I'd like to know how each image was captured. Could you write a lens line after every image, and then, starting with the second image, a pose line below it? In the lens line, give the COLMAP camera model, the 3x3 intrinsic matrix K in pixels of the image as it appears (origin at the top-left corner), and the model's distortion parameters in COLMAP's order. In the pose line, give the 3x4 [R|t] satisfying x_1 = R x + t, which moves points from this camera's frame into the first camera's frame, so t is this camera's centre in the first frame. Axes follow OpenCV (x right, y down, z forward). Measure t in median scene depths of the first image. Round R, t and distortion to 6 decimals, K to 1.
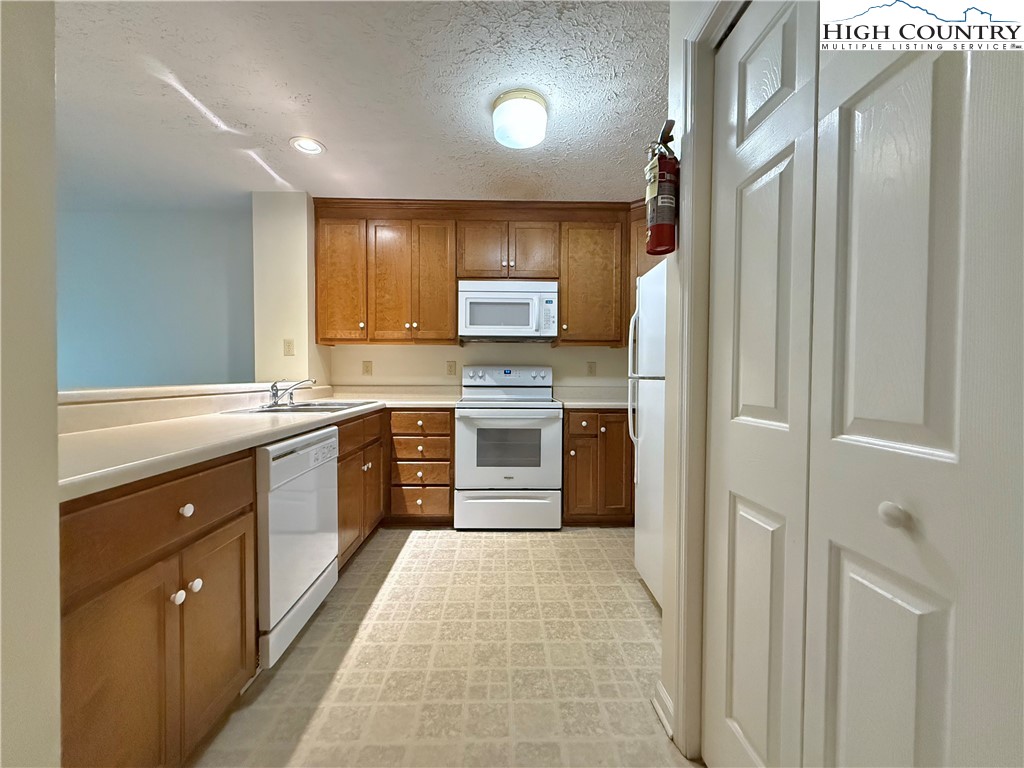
lens RADIAL K [[385.0, 0, 499.1], [0, 385.0, 378.5], [0, 0, 1]] dist [-0.001347, -0.000001]
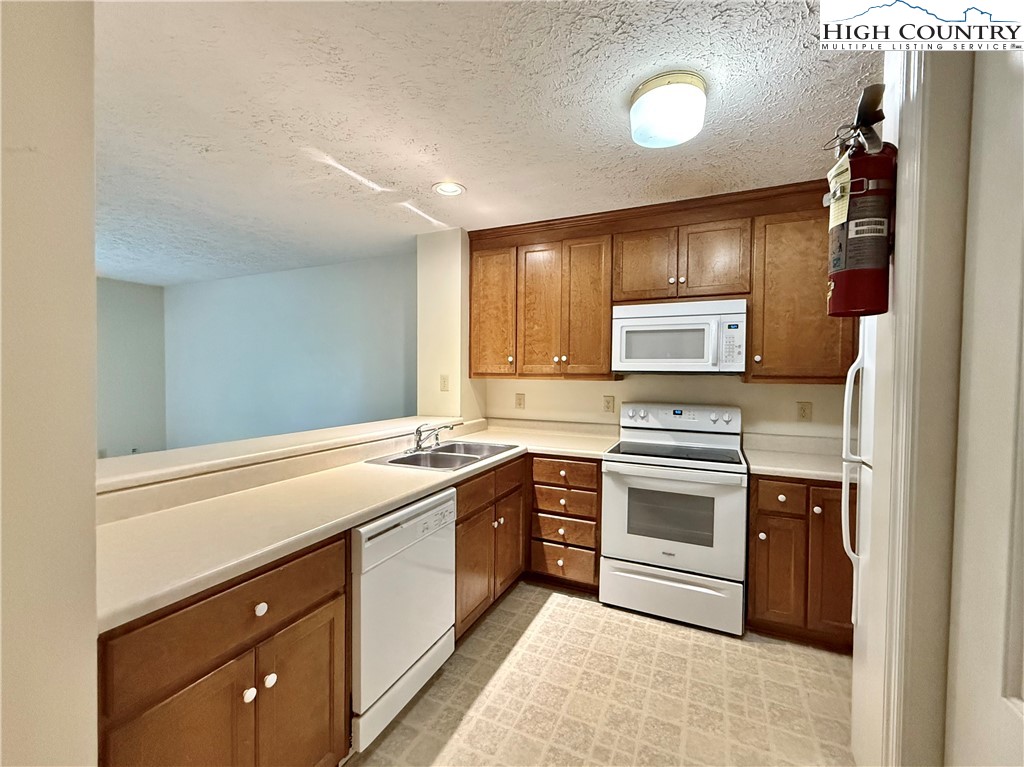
lens RADIAL K [[410.8, 0, 517.5], [0, 410.8, 381.4], [0, 0, 1]] dist [0.000038, 0.000724]
pose [[0.907445, 0.012112, -0.419996, 0.115531], [-0.011904, 0.999924, 0.003116, -0.119339], [0.420002, 0.002172, 0.907520, 0.121480]]
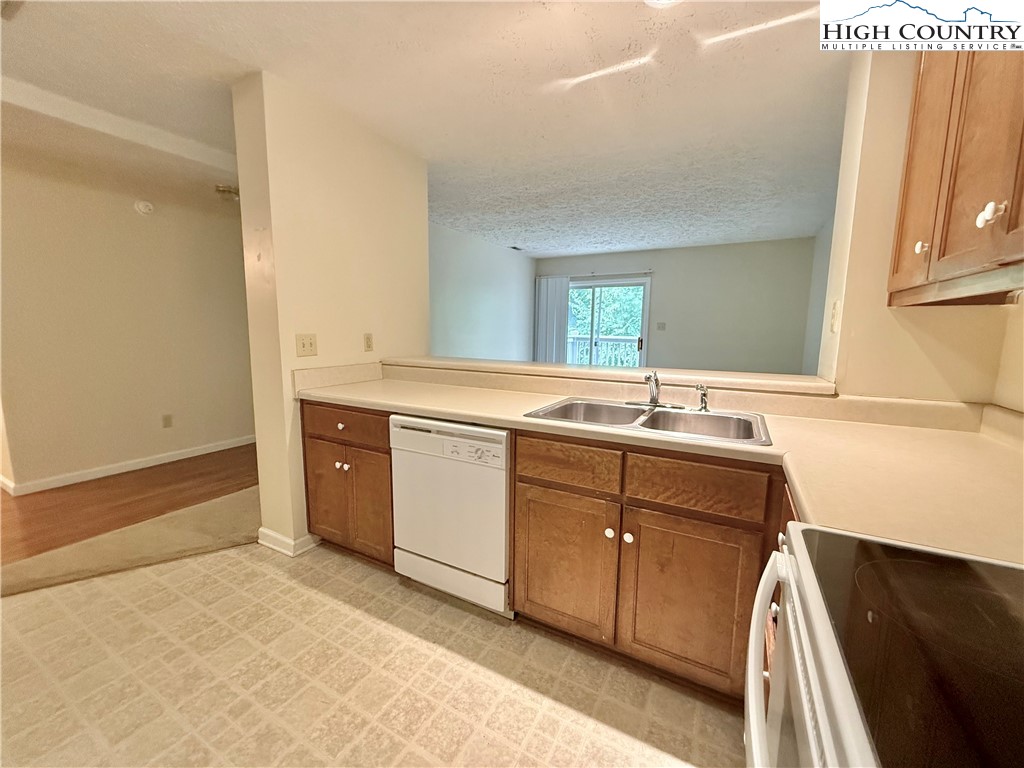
lens RADIAL K [[410.8, 0, 516.4], [0, 410.8, 381.7], [0, 0, 1]] dist [0.000038, 0.000724]
pose [[-0.472277, 0.107303, -0.874894, 0.246773], [-0.021180, 0.990895, 0.132964, -0.077208], [0.881196, 0.081326, -0.465704, 1.169267]]
